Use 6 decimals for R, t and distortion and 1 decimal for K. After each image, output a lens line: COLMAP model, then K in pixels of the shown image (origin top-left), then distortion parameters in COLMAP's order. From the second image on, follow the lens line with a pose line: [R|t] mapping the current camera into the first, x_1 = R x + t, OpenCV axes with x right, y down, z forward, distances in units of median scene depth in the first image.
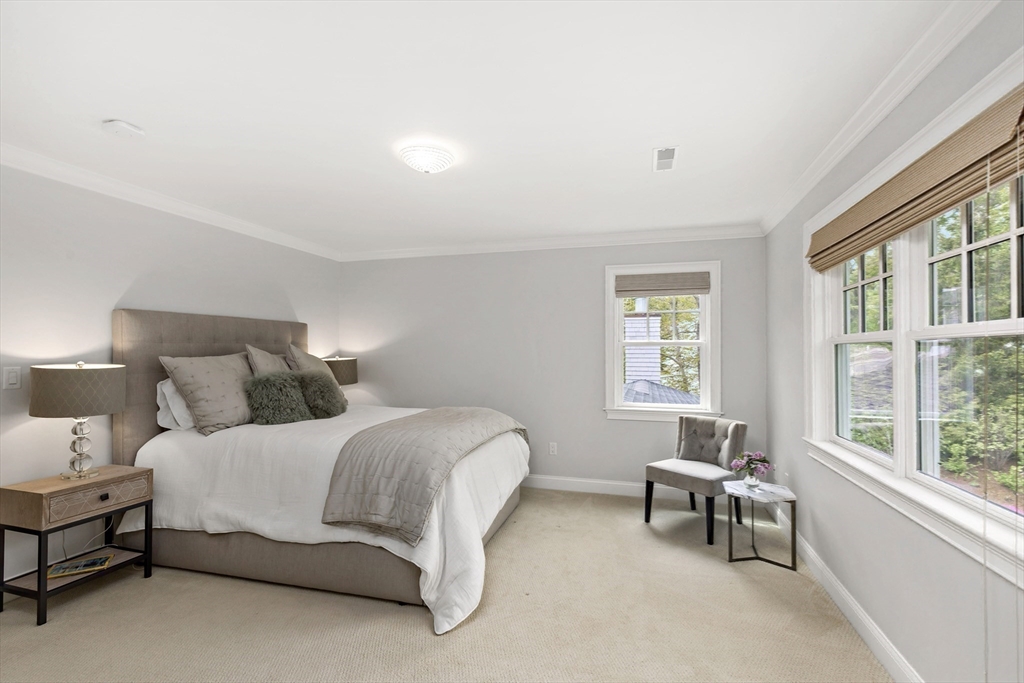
lens RADIAL K [[464.8, 0, 517.6], [0, 464.8, 347.9], [0, 0, 1]] dist [0.016728, -0.000116]
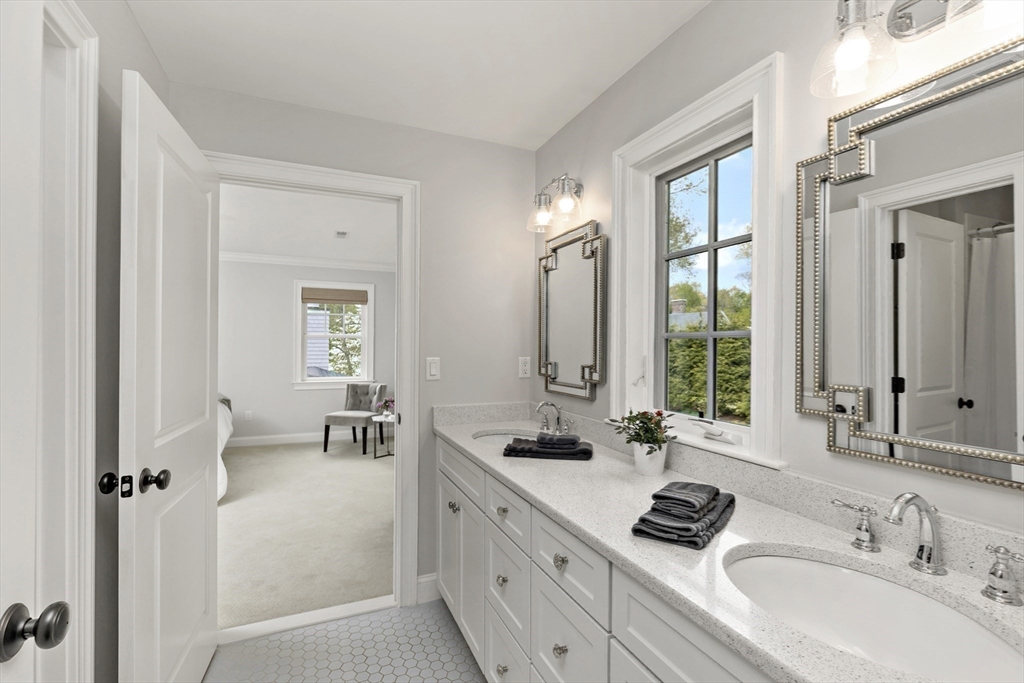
lens RADIAL K [[464.8, 0, 517.6], [0, 464.8, 347.9], [0, 0, 1]] dist [0.016728, -0.000116]
pose [[0.770442, 0.000023, 0.637510, -0.214185], [-0.014261, 0.999750, 0.017199, -0.007504], [-0.637351, -0.022342, 0.770250, -0.581347]]
